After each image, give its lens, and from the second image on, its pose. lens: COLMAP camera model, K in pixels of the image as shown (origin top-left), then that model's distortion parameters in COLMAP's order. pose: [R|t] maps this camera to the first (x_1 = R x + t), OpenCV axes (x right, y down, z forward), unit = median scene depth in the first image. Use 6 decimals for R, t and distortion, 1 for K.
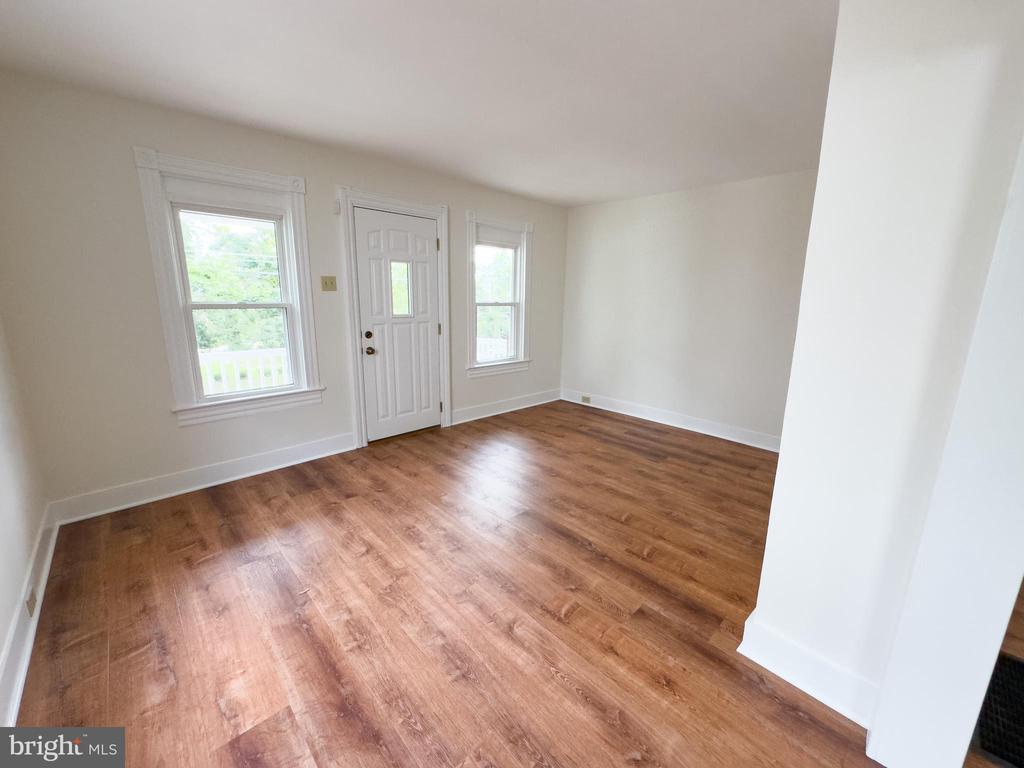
lens RADIAL K [[409.9, 0, 510.9], [0, 409.9, 382.0], [0, 0, 1]] dist [-0.003595, 0.000299]
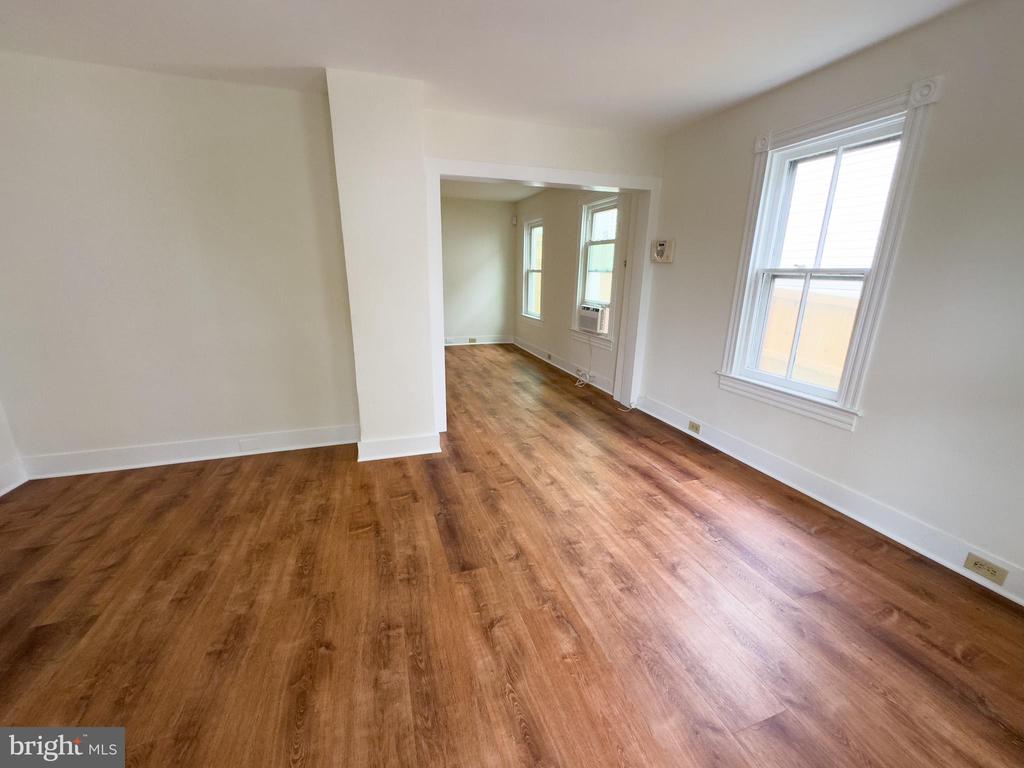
lens RADIAL K [[409.9, 0, 510.9], [0, 409.9, 382.0], [0, 0, 1]] dist [-0.003595, 0.000299]
pose [[-0.906467, -0.137712, 0.399191, -0.313708], [0.061013, 0.892698, 0.446507, -0.318846], [-0.417846, 0.429099, -0.800799, 1.584329]]
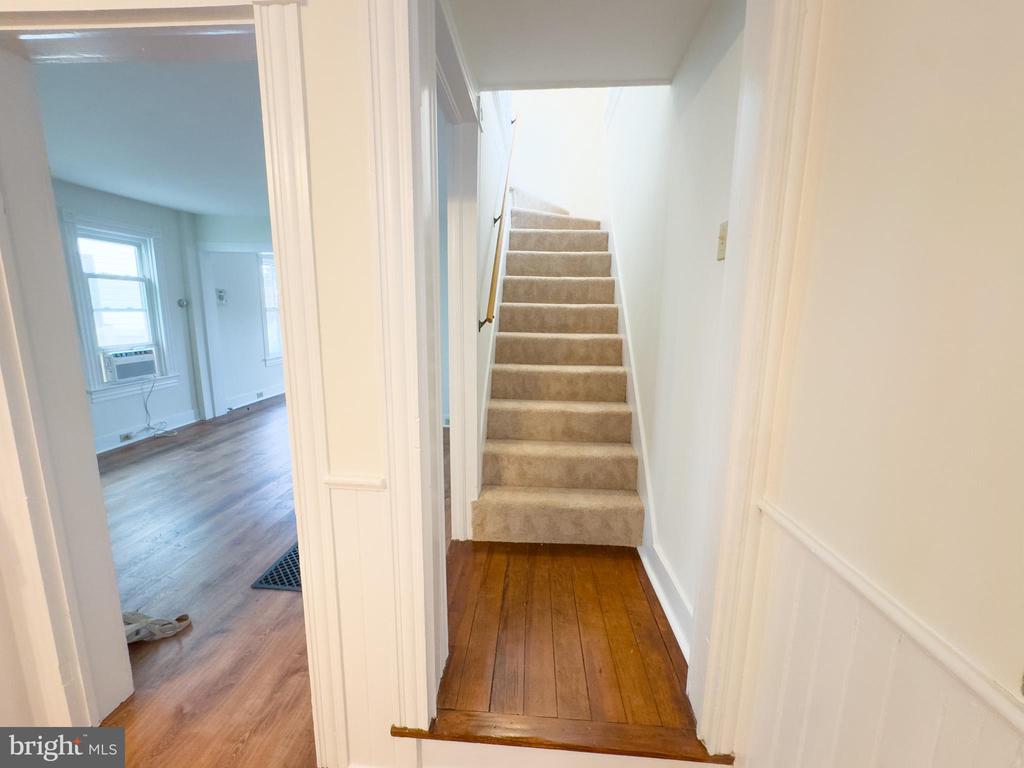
lens RADIAL K [[409.9, 0, 510.9], [0, 409.9, 382.0], [0, 0, 1]] dist [-0.003595, 0.000299]
pose [[0.673177, 0.121361, -0.729455, 2.619790], [-0.159782, 0.987010, 0.016756, 0.136761], [0.722013, 0.105274, 0.683824, -0.429865]]
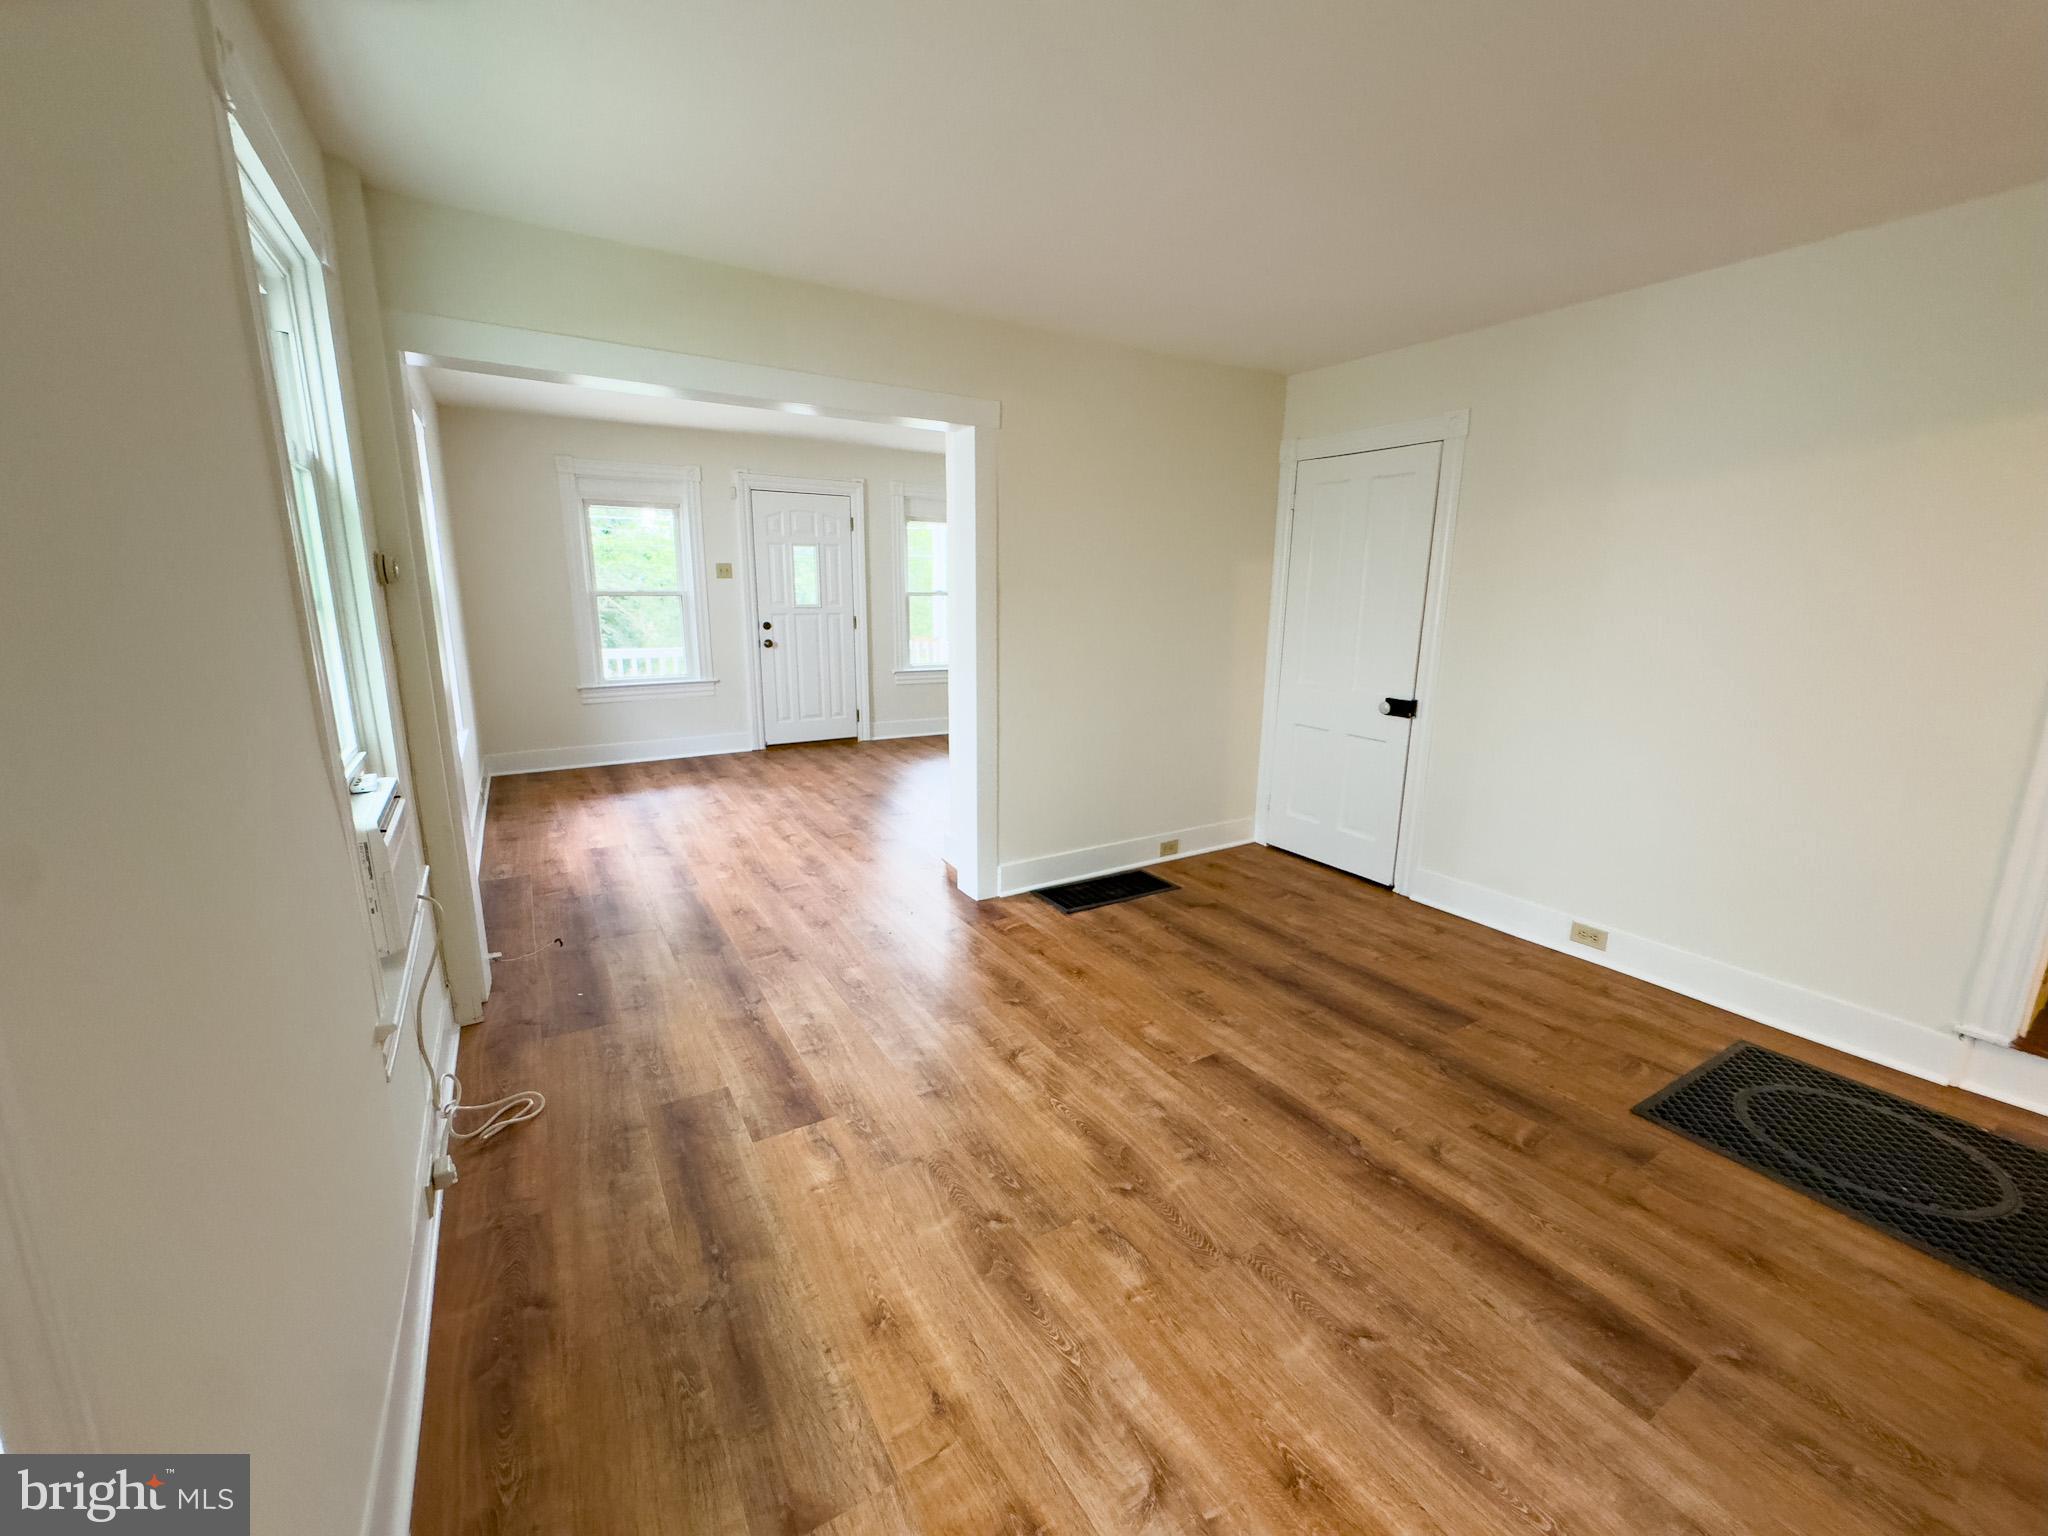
lens RADIAL K [[819.8, 0, 1021.9], [0, 819.8, 764.0], [0, 0, 1]] dist [-0.003595, 0.000299]
pose [[0.975741, 0.042702, -0.214723, 0.951065], [-0.041251, 0.999086, 0.011235, 0.230927], [0.215006, -0.002105, 0.976610, -1.037425]]
